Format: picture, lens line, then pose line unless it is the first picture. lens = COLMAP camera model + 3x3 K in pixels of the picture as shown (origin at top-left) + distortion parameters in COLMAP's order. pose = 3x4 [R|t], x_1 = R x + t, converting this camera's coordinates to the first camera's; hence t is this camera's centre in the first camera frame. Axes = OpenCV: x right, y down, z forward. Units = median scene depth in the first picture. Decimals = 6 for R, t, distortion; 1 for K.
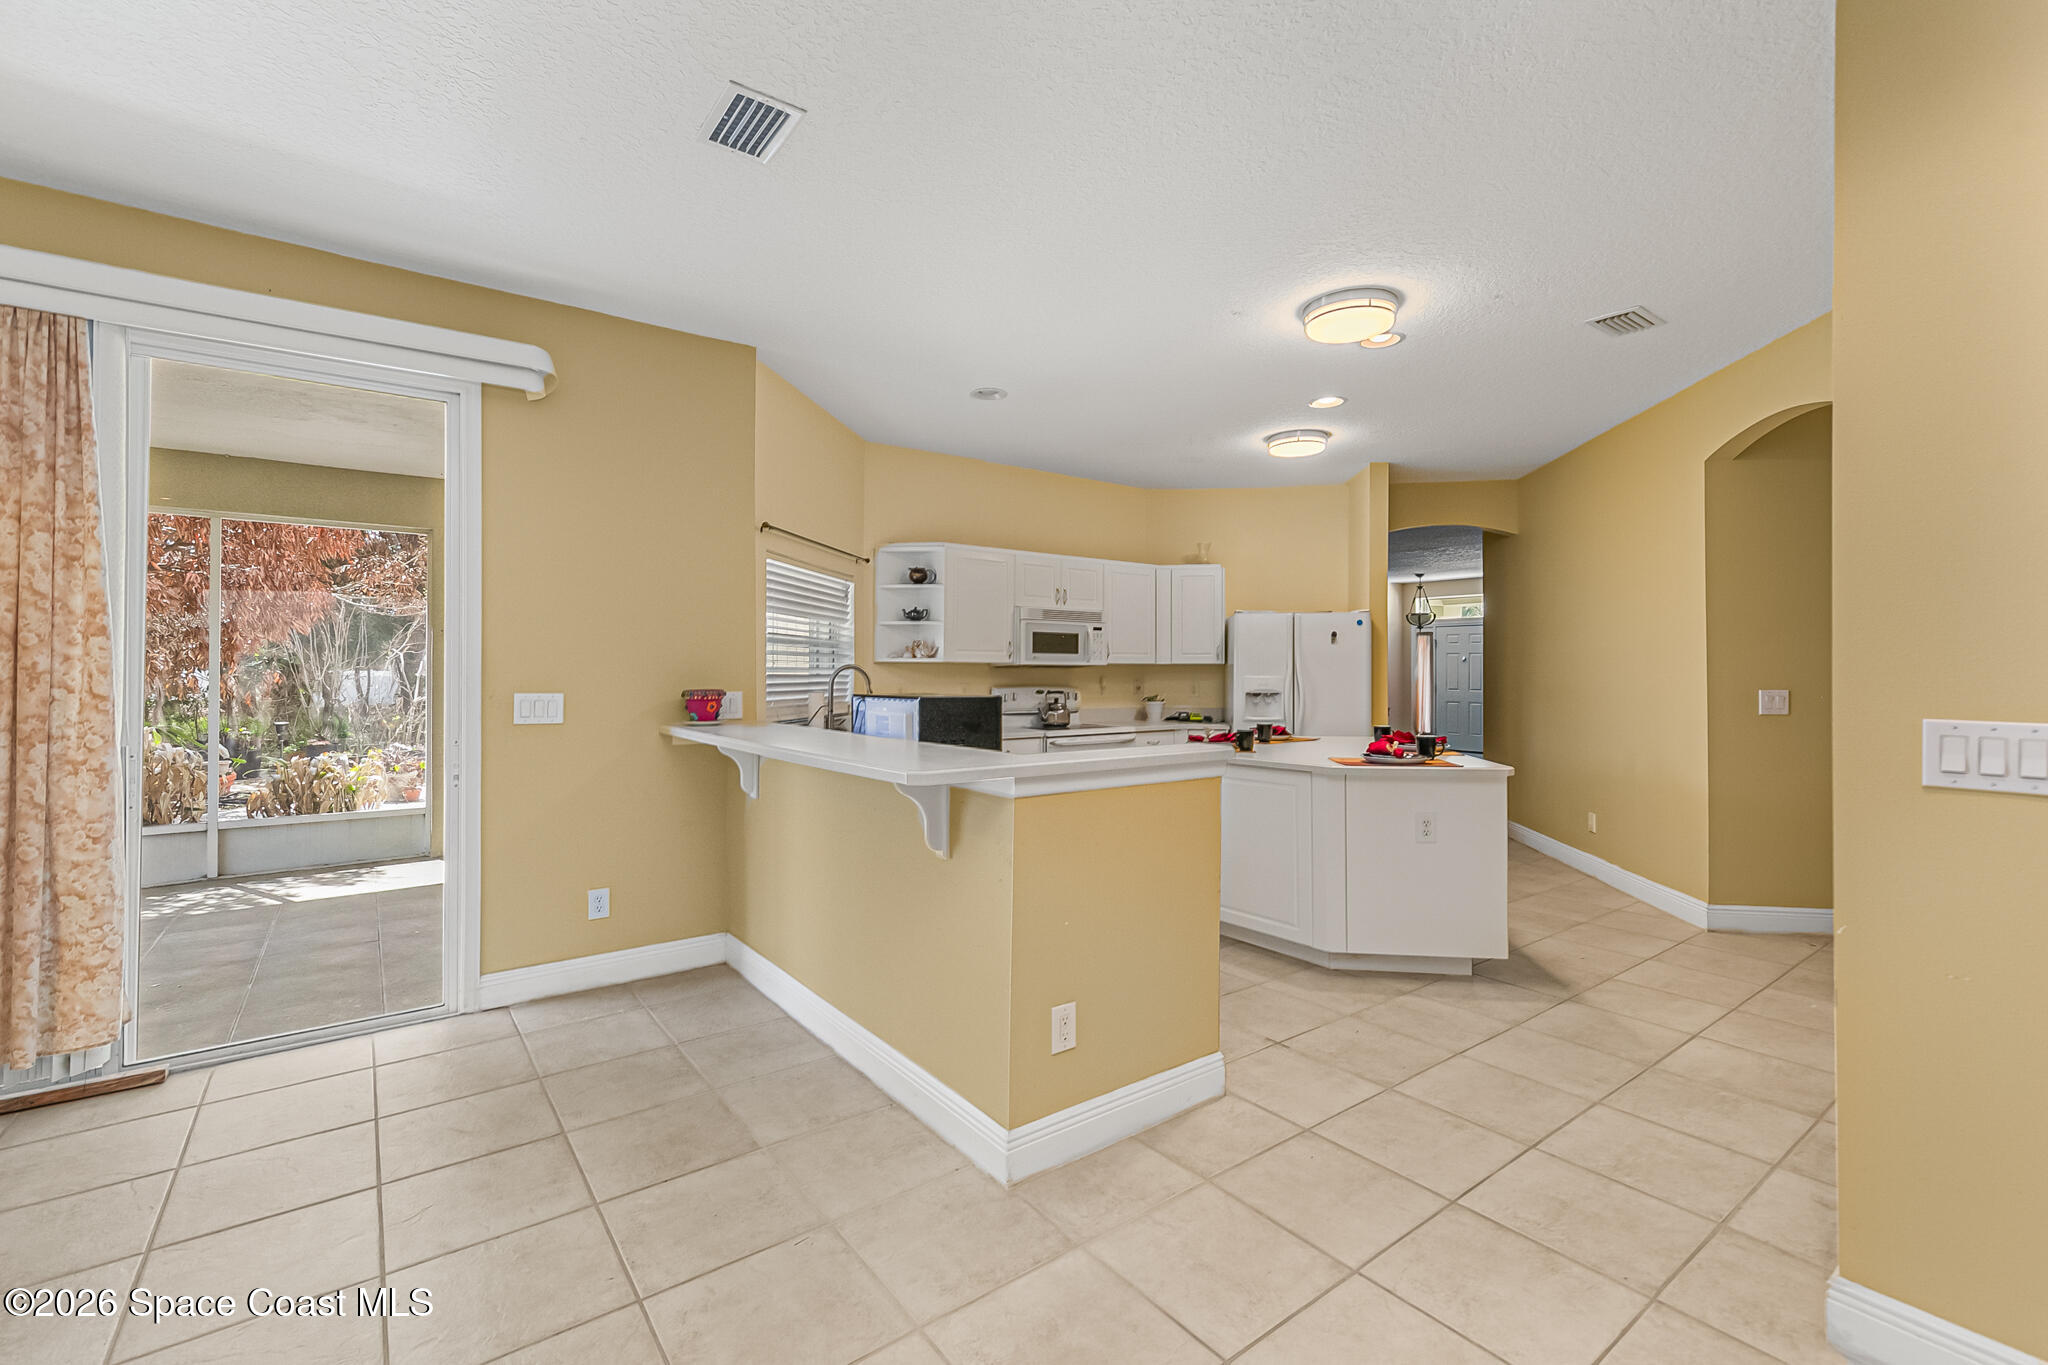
lens RADIAL K [[894.6, 0, 1019.1], [0, 894.6, 674.5], [0, 0, 1]] dist [-0.000004, 0.000058]
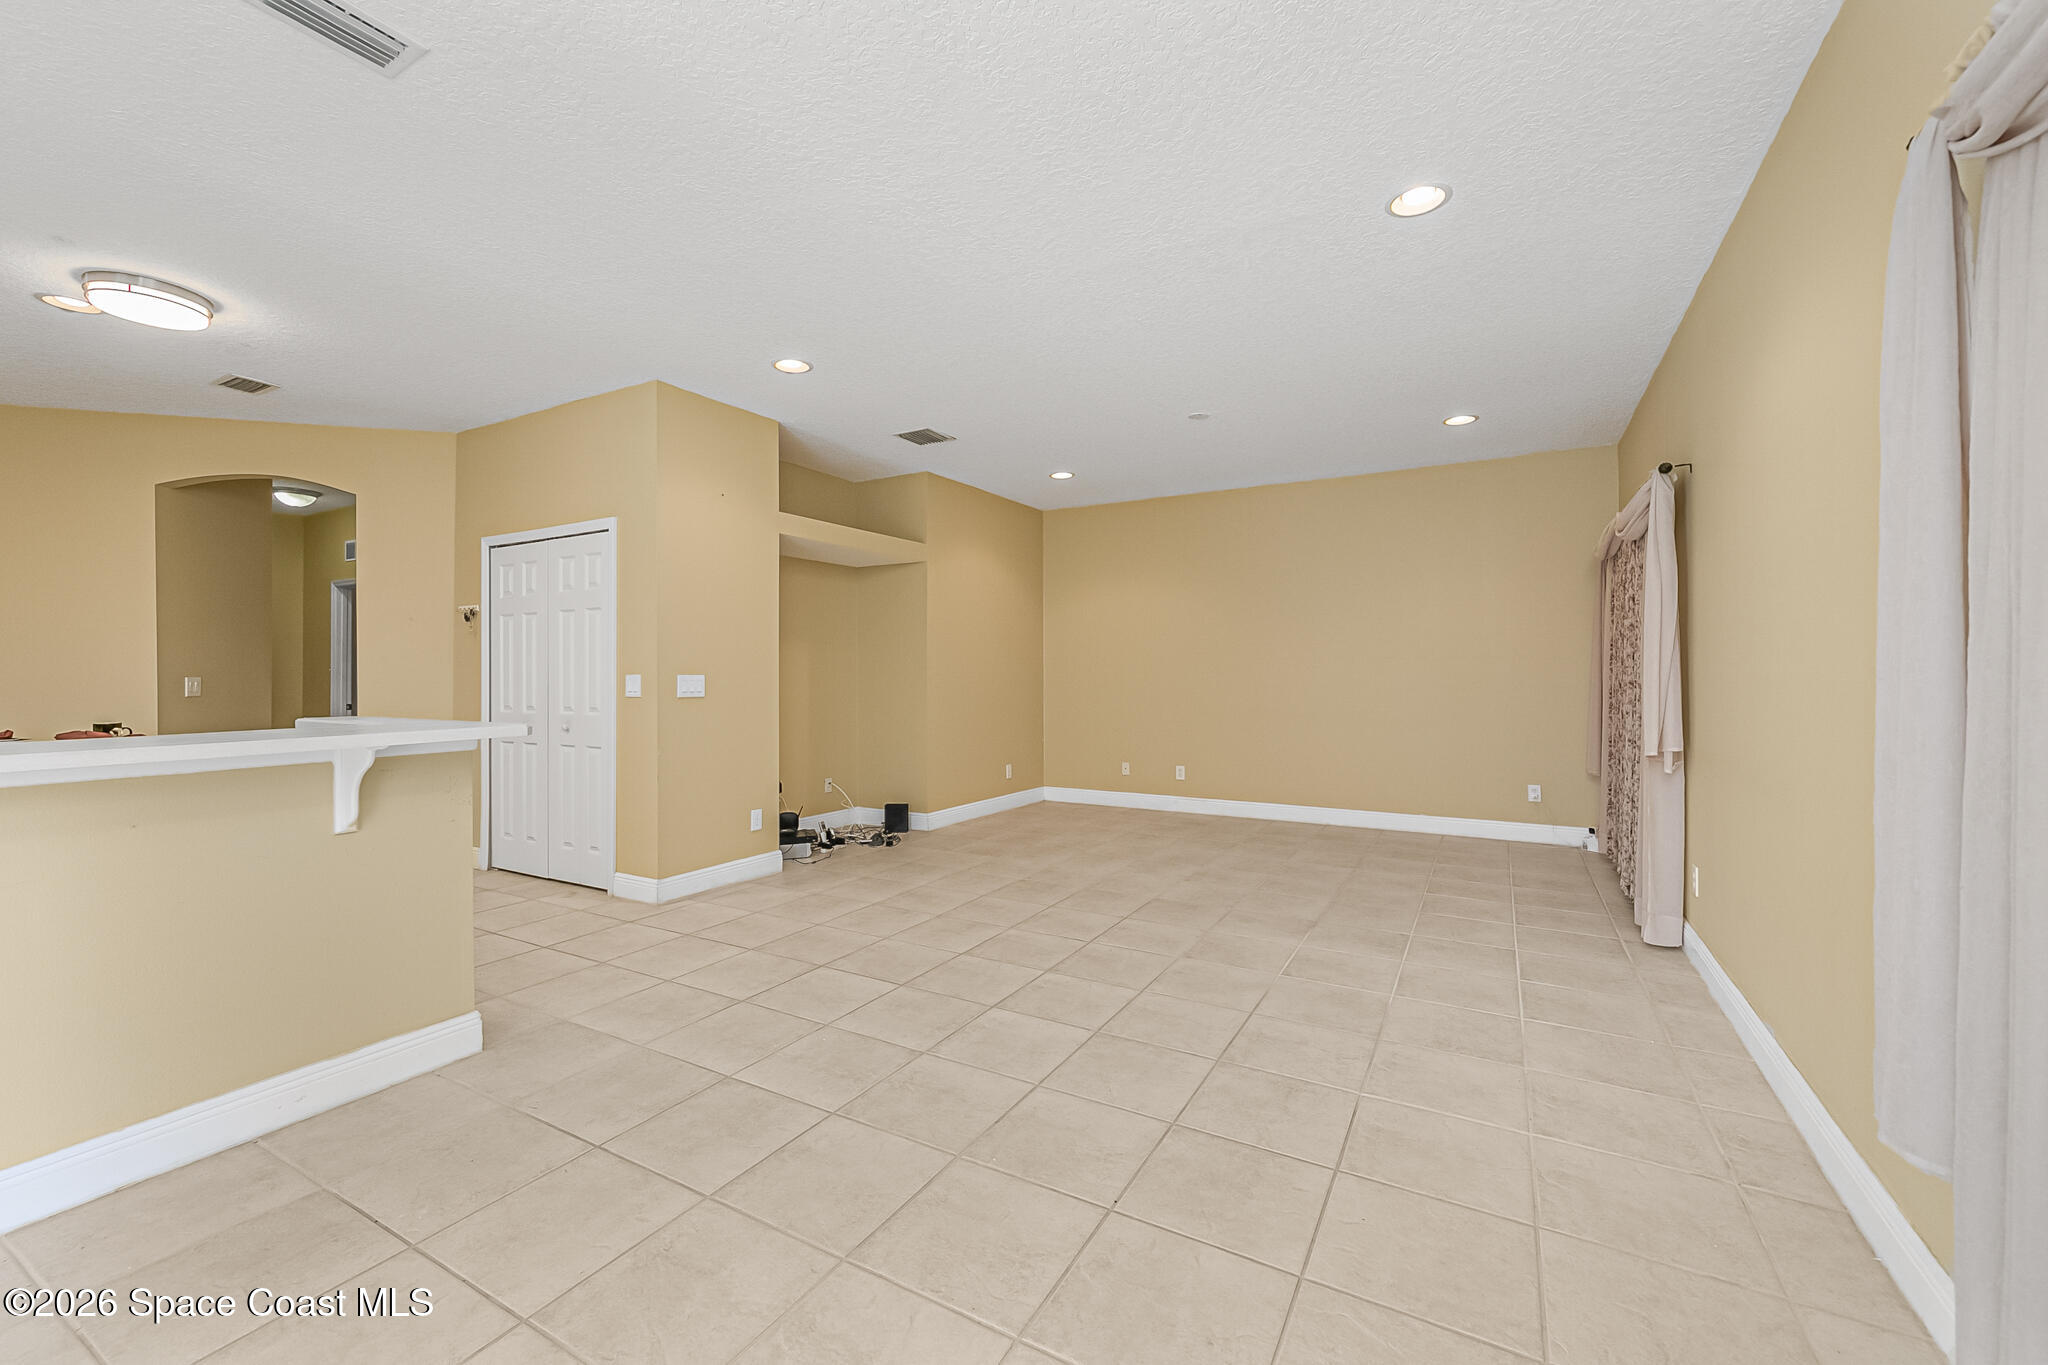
lens RADIAL K [[833.3, 0, 1022.1], [0, 833.3, 674.6], [0, 0, 1]] dist [-0.000722, -0.000036]
pose [[-0.399747, -0.006412, 0.916603, -1.300203], [-0.000014, 0.999976, 0.006990, 0.006884], [-0.916625, 0.002782, -0.399737, 0.673865]]
